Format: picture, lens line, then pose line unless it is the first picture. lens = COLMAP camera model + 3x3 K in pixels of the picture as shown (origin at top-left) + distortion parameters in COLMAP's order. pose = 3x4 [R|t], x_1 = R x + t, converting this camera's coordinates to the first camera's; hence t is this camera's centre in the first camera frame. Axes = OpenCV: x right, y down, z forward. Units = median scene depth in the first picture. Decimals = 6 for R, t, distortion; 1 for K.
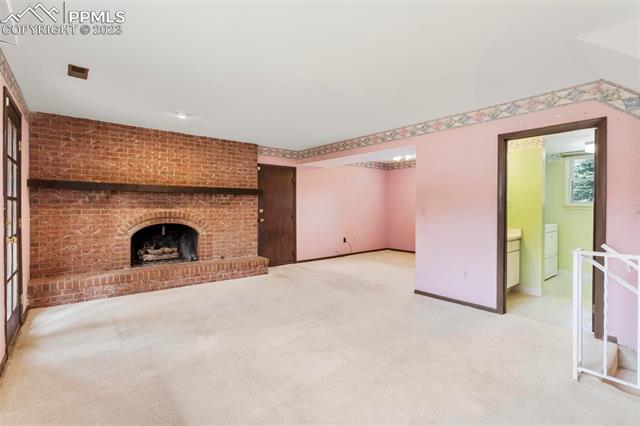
lens RADIAL K [[309.0, 0, 337.5], [0, 309.0, 204.8], [0, 0, 1]] dist [0.024289, 0.000162]
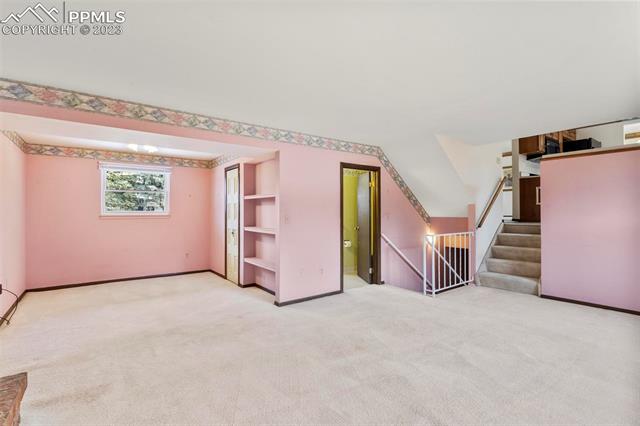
lens RADIAL K [[309.0, 0, 321.3], [0, 309.0, 211.8], [0, 0, 1]] dist [0.024289, 0.000162]
pose [[0.066896, 0.002341, 0.997757, -0.694526], [0.006901, 0.999972, -0.002809, -0.003209], [-0.997736, 0.007074, 0.066878, 0.818133]]
